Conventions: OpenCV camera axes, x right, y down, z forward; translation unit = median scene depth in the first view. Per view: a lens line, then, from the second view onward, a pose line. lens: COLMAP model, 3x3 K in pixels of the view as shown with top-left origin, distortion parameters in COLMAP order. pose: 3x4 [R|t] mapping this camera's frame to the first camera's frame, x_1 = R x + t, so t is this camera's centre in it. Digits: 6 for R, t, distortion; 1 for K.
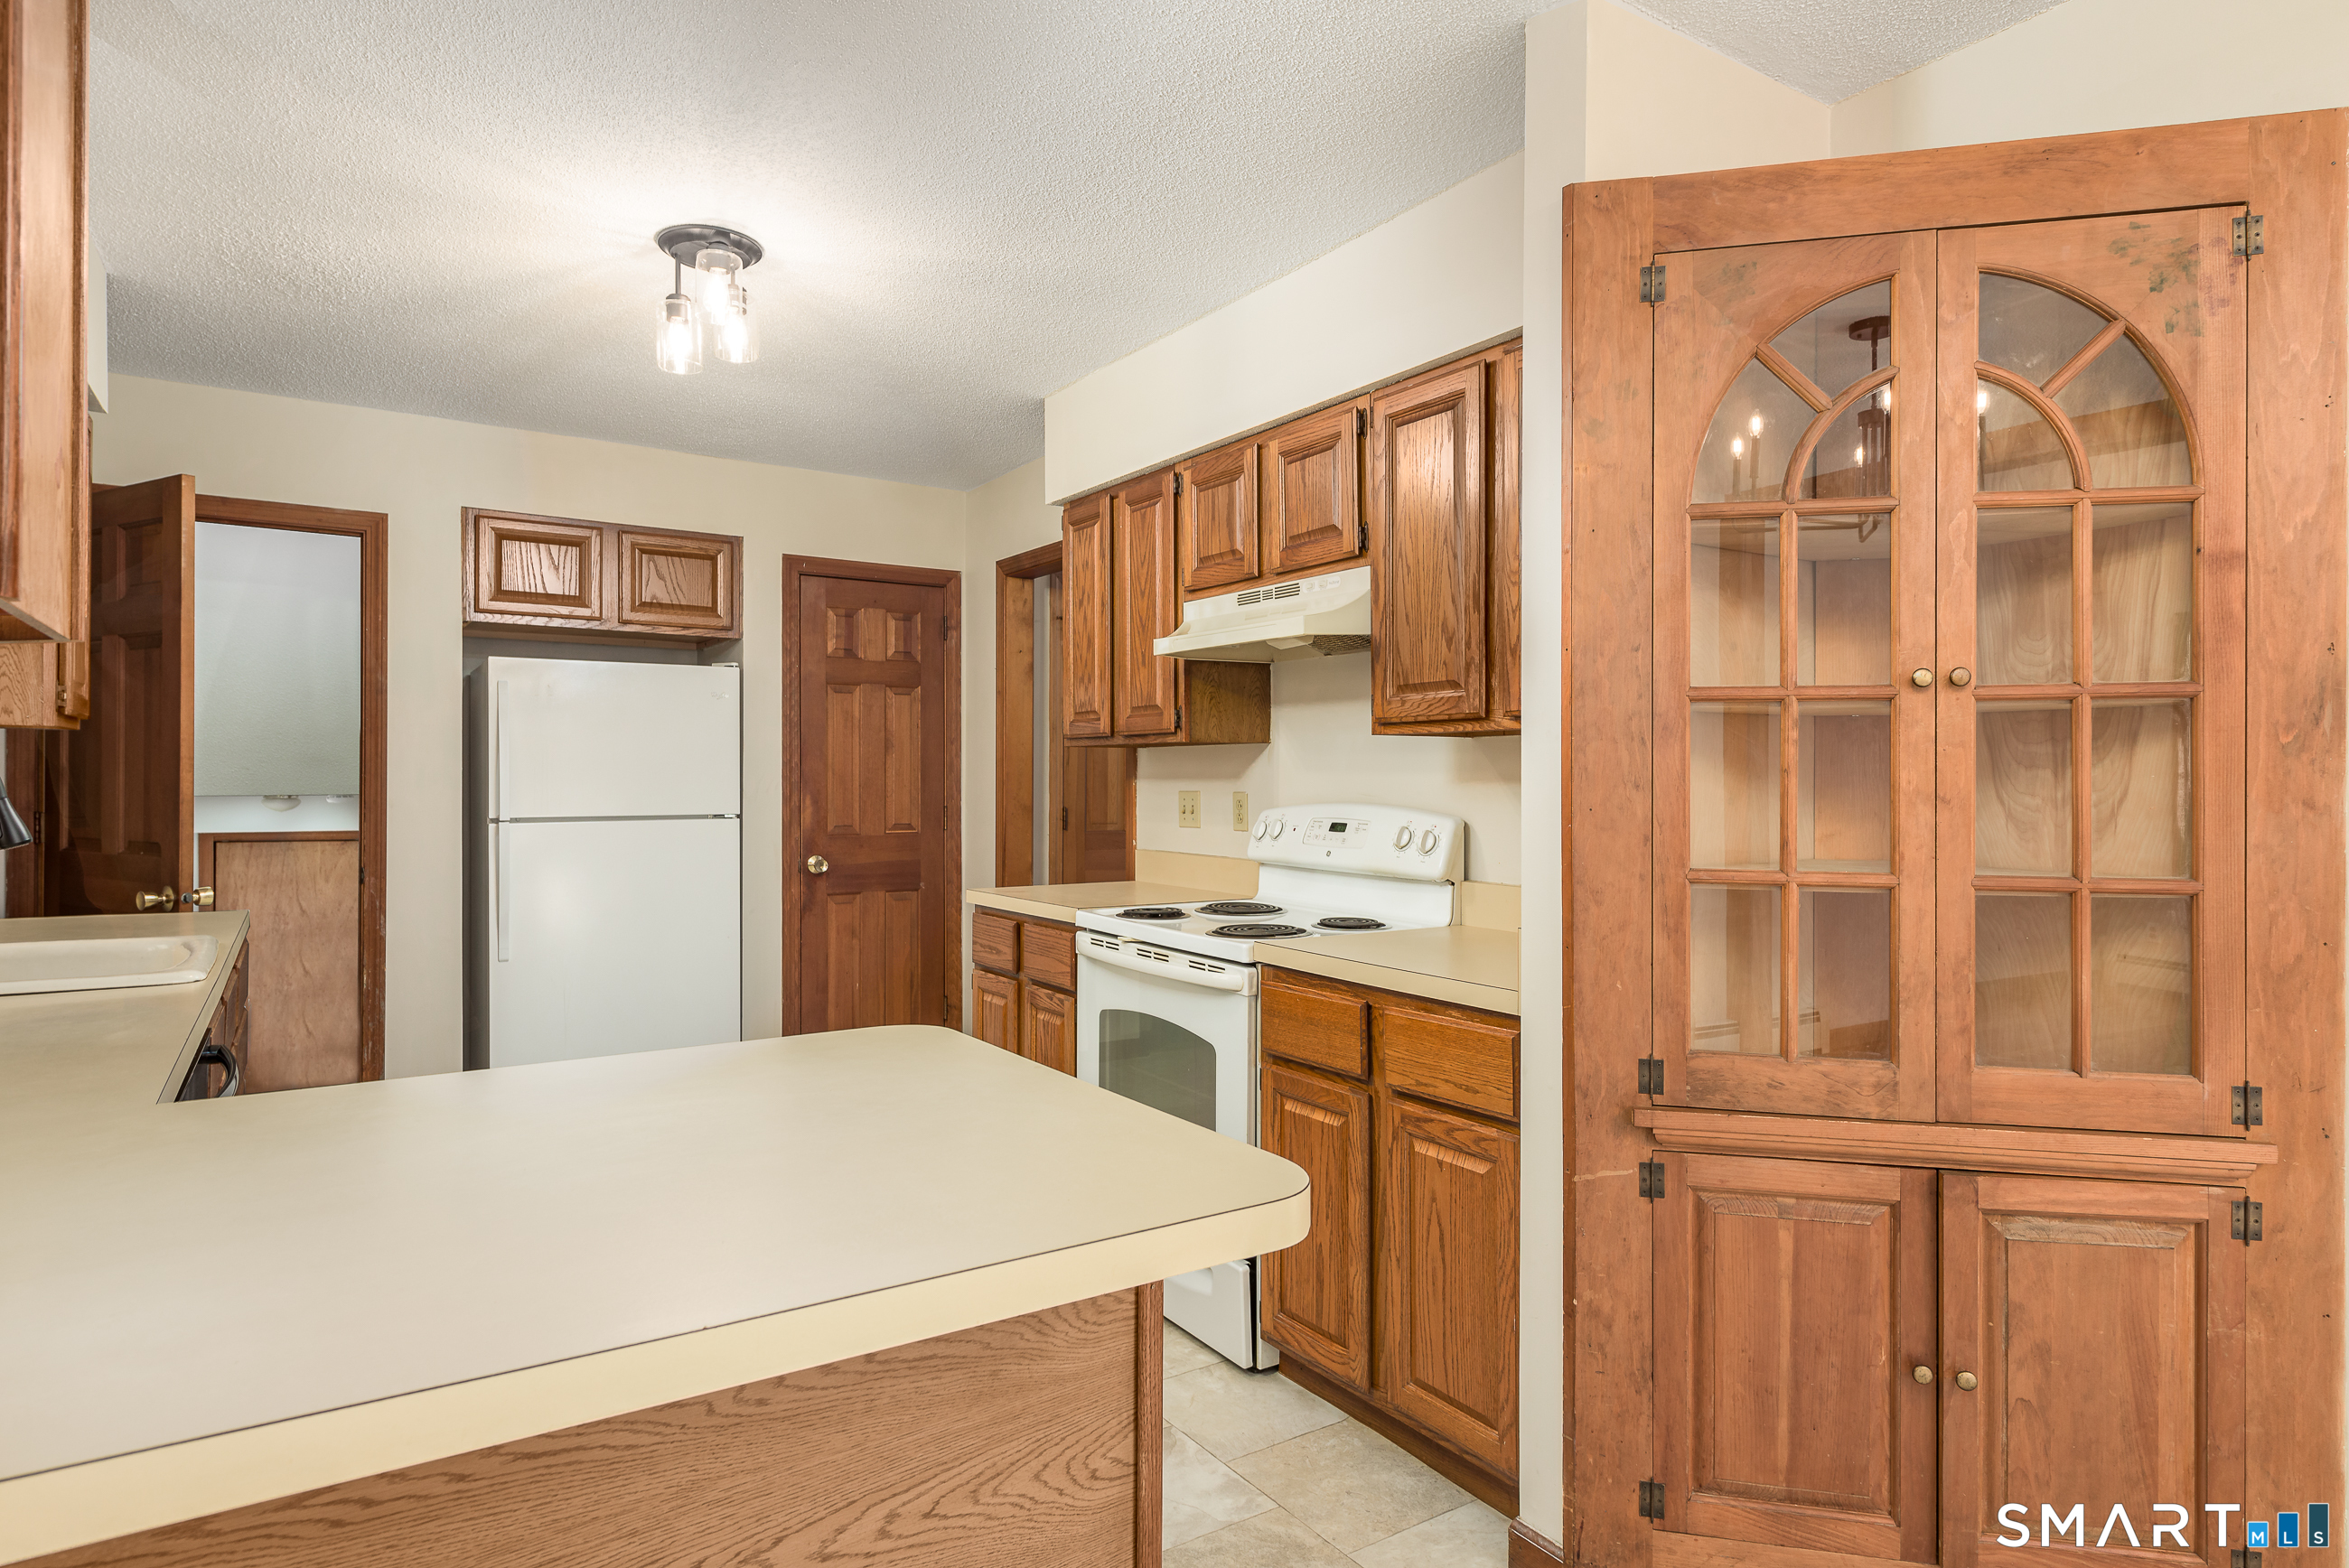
lens RADIAL K [[1306.1, 0, 1180.5], [0, 1306.1, 779.1], [0, 0, 1]] dist [0.007842, 0.001182]
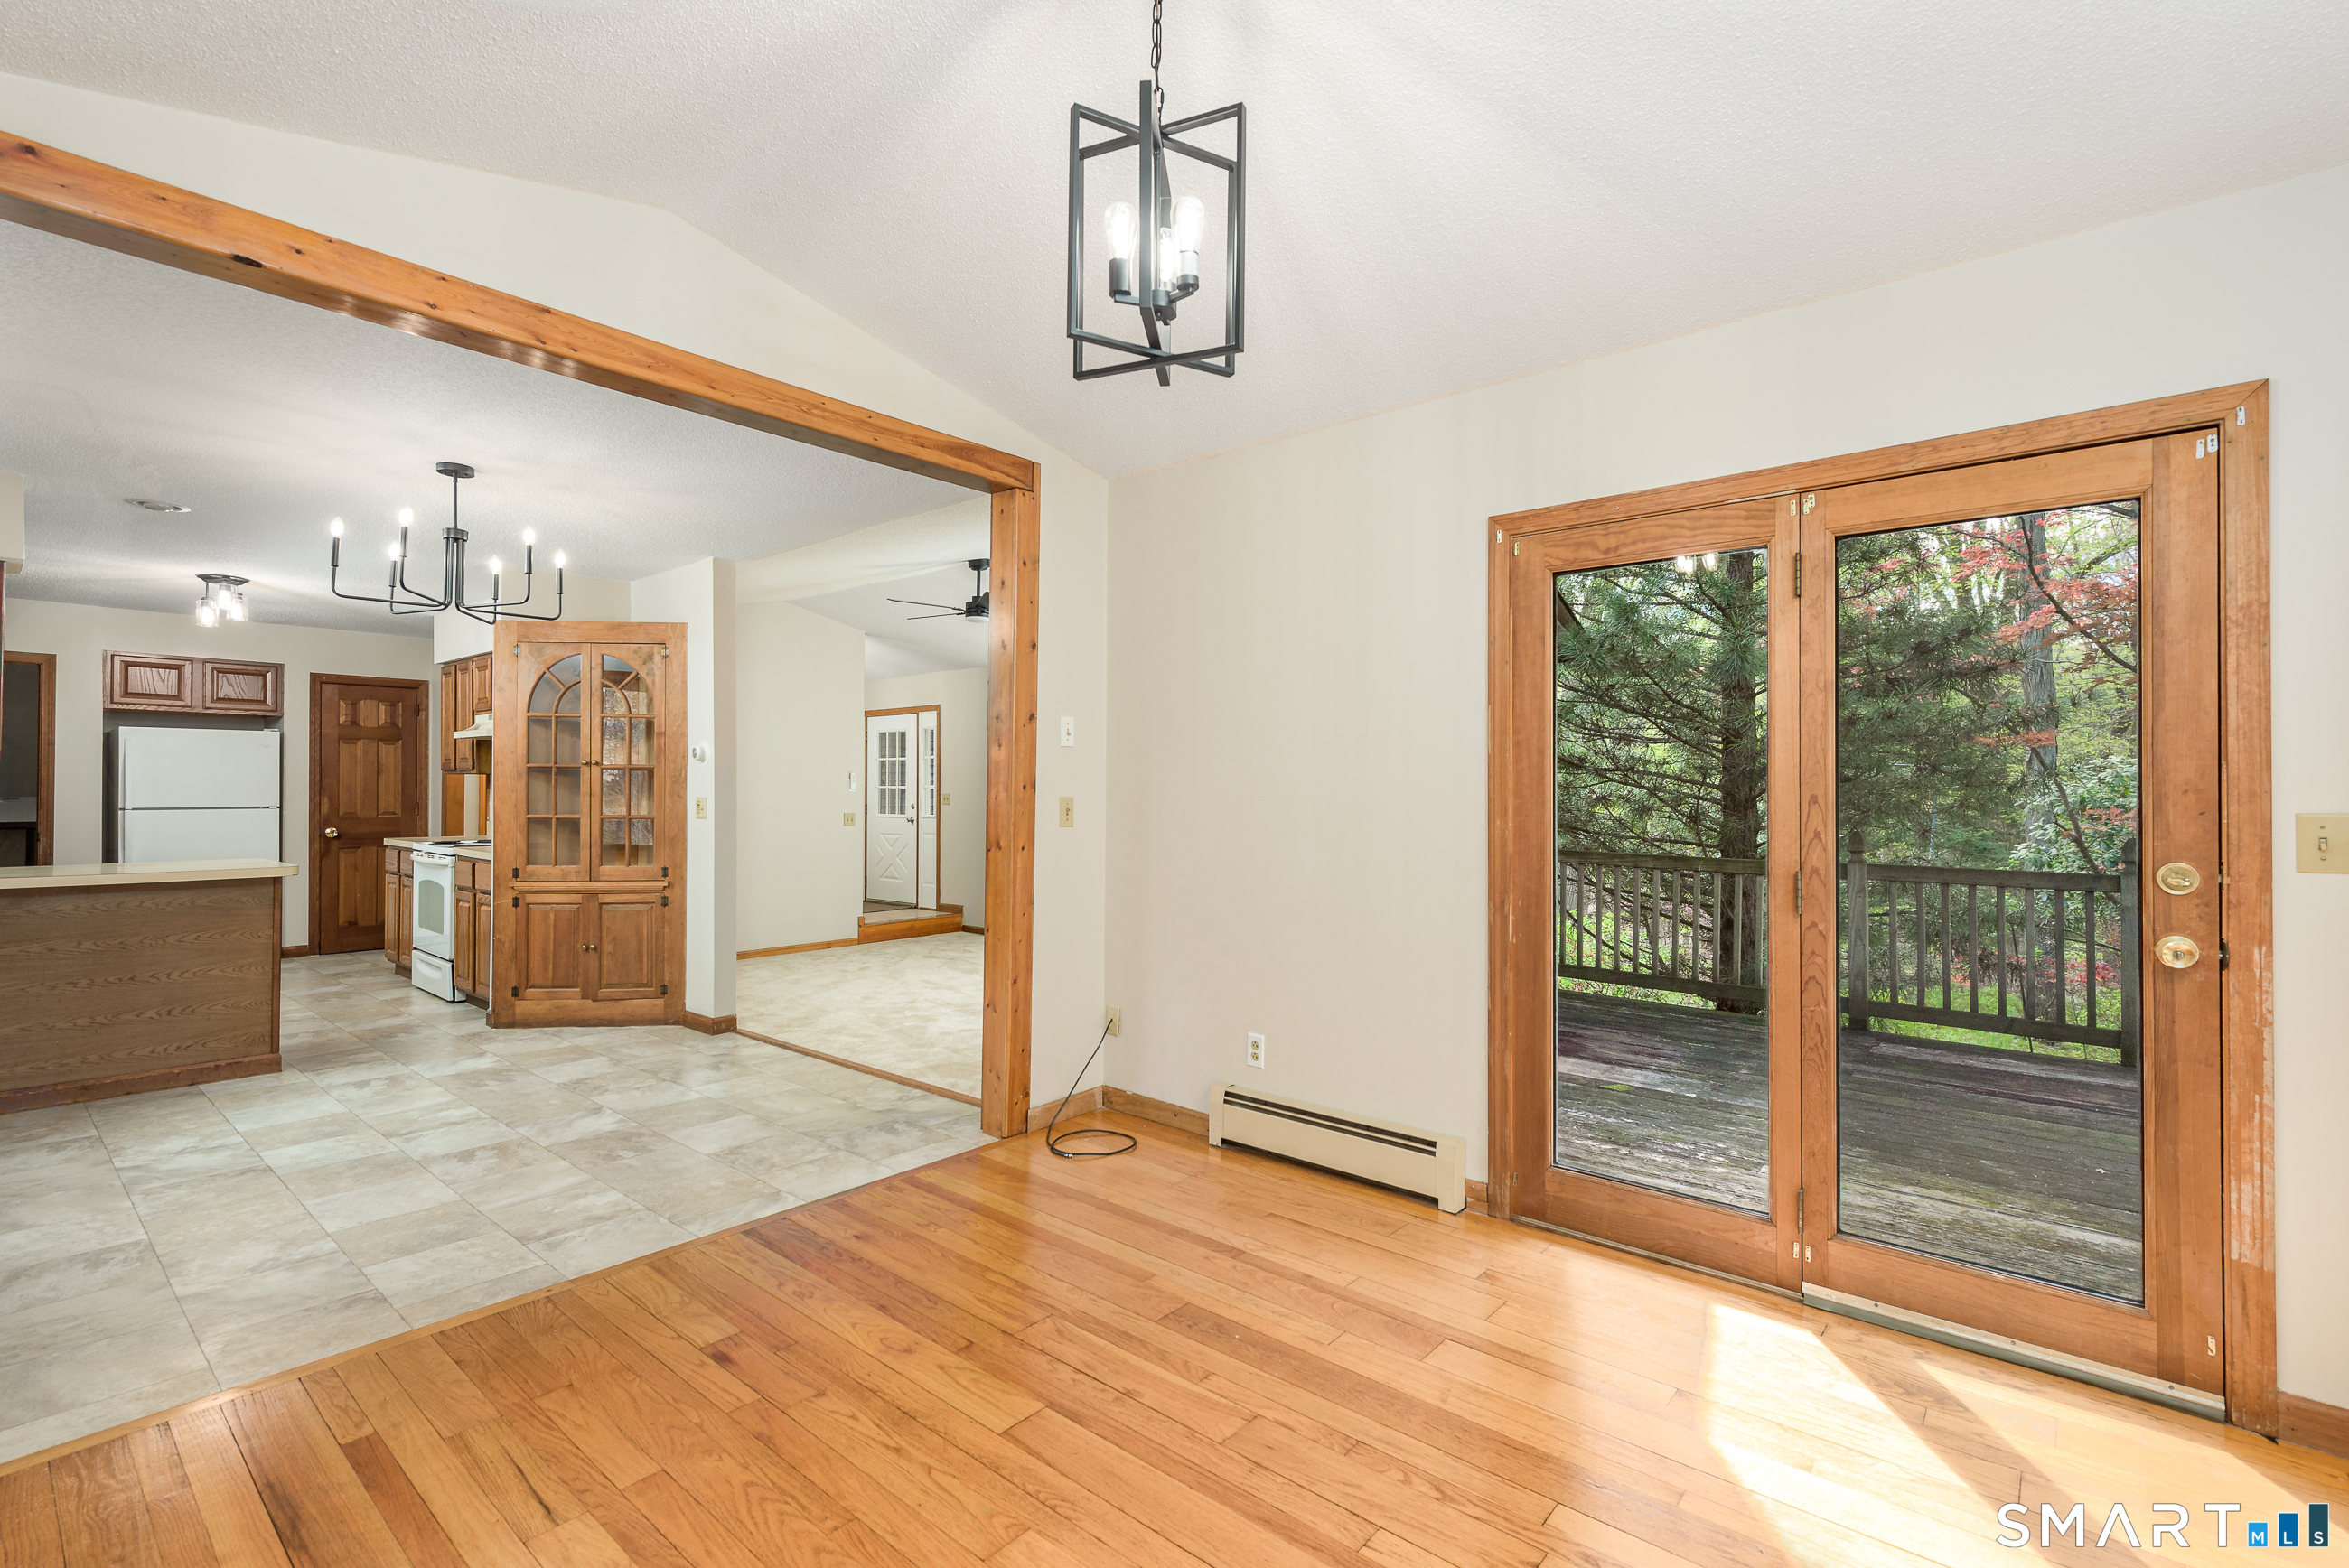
lens RADIAL K [[1059.2, 0, 1174.5], [0, 1059.2, 784.0], [0, 0, 1]] dist [0.005655, -0.000103]
pose [[0.960750, 0.002128, 0.277409, 0.837989], [-0.001073, 0.999992, -0.003956, -0.003096], [-0.277415, 0.003503, 0.960744, -1.486497]]
